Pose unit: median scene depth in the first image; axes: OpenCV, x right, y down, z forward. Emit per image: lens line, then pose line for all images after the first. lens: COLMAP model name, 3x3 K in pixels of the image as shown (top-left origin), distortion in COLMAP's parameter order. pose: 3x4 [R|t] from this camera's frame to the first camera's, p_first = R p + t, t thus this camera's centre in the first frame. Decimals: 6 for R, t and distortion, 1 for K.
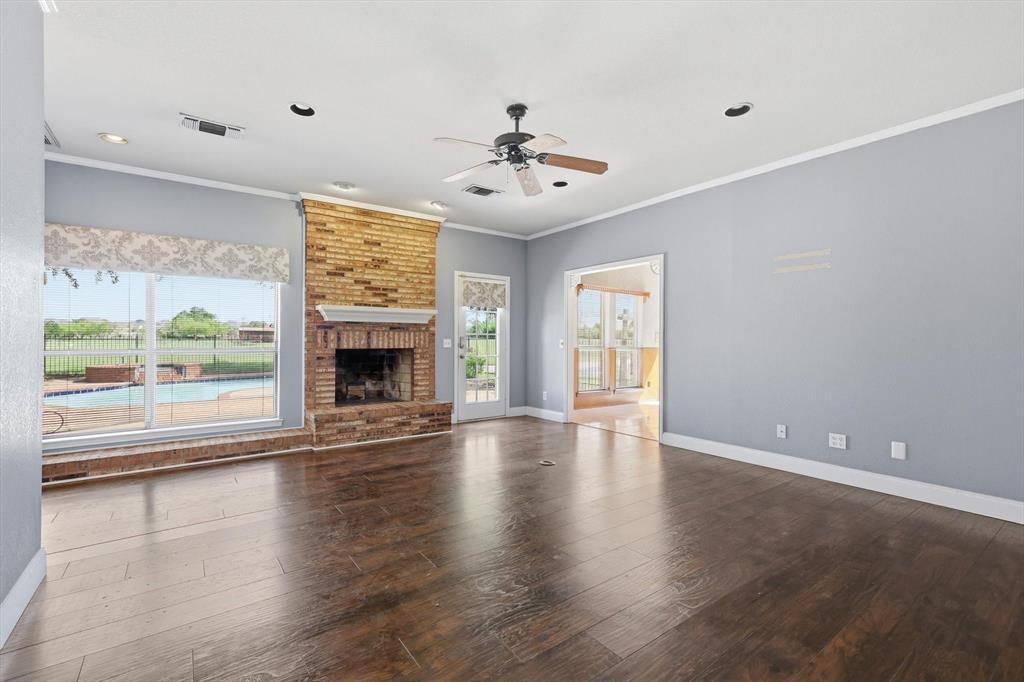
lens RADIAL K [[449.5, 0, 513.4], [0, 449.5, 337.1], [0, 0, 1]] dist [-0.001828, -0.000505]
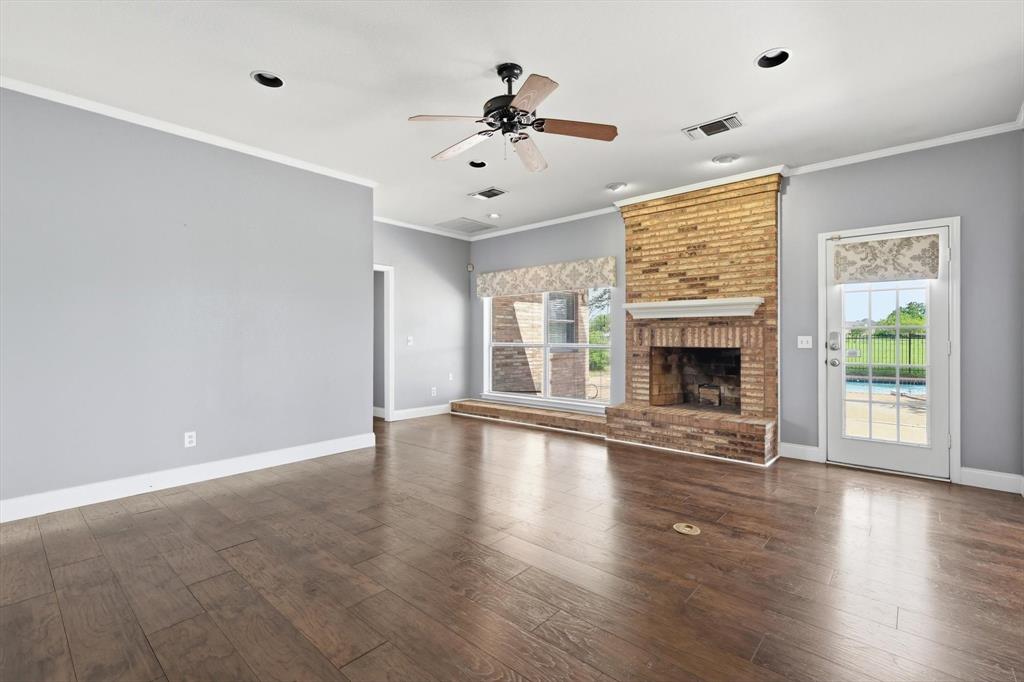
lens RADIAL K [[449.5, 0, 513.4], [0, 449.5, 337.1], [0, 0, 1]] dist [-0.001828, -0.000505]
pose [[0.215277, -0.004335, -0.976543, 0.491722], [0.005613, 0.999979, -0.003202, 0.006588], [0.976537, -0.004792, 0.215297, 0.477984]]
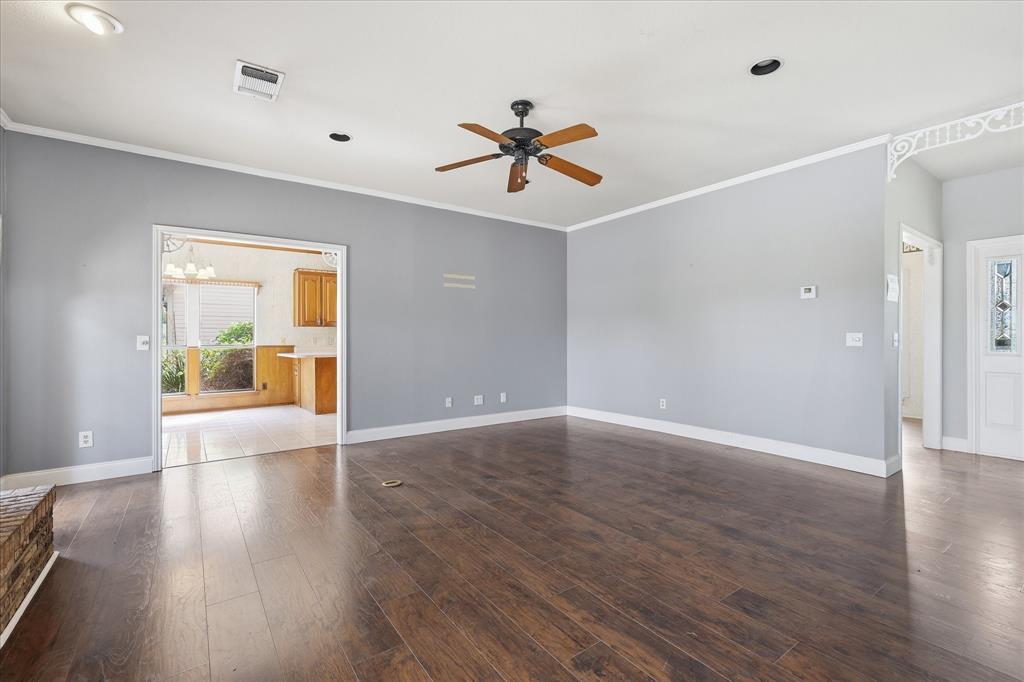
lens RADIAL K [[449.5, 0, 513.4], [0, 449.5, 337.1], [0, 0, 1]] dist [-0.001828, -0.000505]
pose [[0.011289, -0.003201, 0.999931, -0.575586], [-0.002886, 0.999991, 0.003234, 0.004226], [-0.999932, -0.002922, 0.011279, 0.585866]]
